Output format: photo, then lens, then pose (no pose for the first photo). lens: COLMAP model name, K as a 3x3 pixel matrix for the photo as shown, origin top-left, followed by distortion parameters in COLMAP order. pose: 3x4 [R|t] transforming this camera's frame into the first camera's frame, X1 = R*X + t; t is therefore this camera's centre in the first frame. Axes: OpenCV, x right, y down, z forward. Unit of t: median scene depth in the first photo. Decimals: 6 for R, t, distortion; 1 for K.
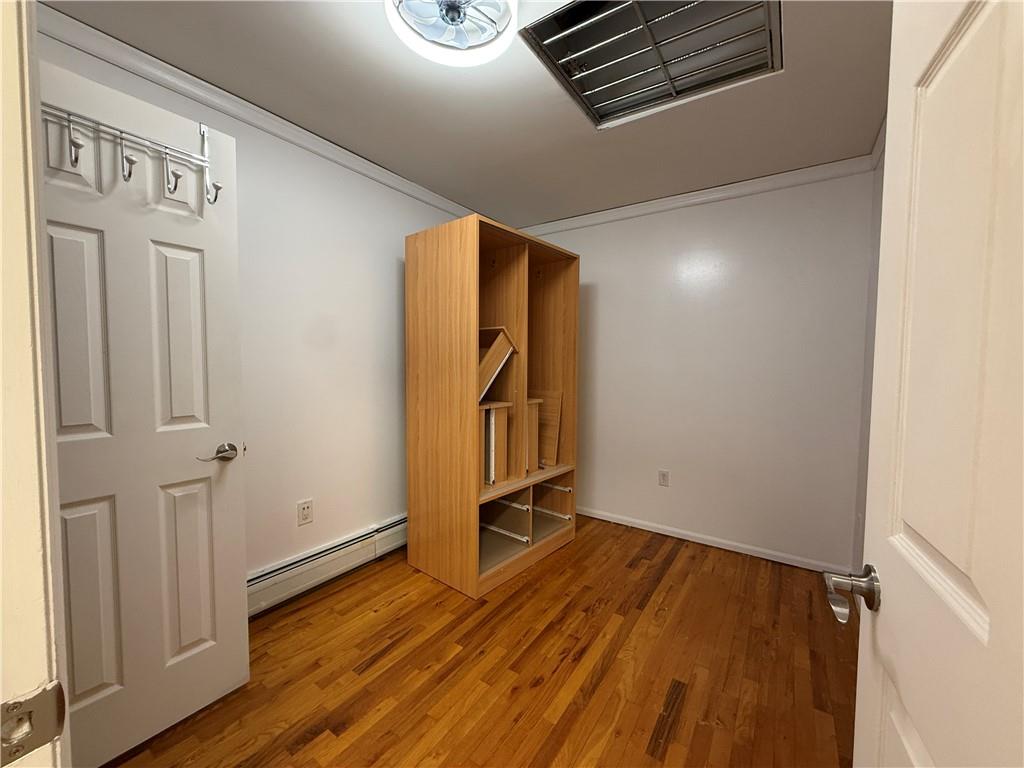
lens RADIAL K [[413.6, 0, 512.0], [0, 413.6, 384.0], [0, 0, 1]] dist [0.001113, 0.000195]
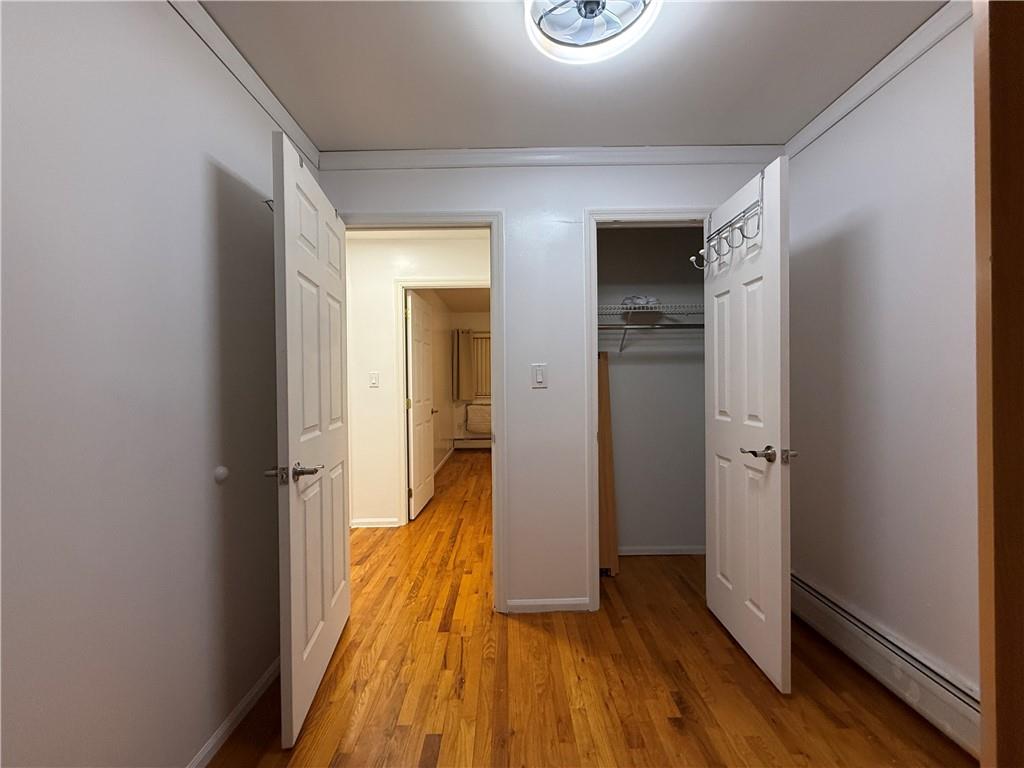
lens RADIAL K [[413.6, 0, 512.0], [0, 413.6, 384.0], [0, 0, 1]] dist [0.001113, 0.000195]
pose [[-0.824042, 0.005105, -0.566506, 0.483496], [-0.024184, 0.998731, 0.044177, -0.050298], [0.566012, 0.050104, -0.822873, 1.501183]]
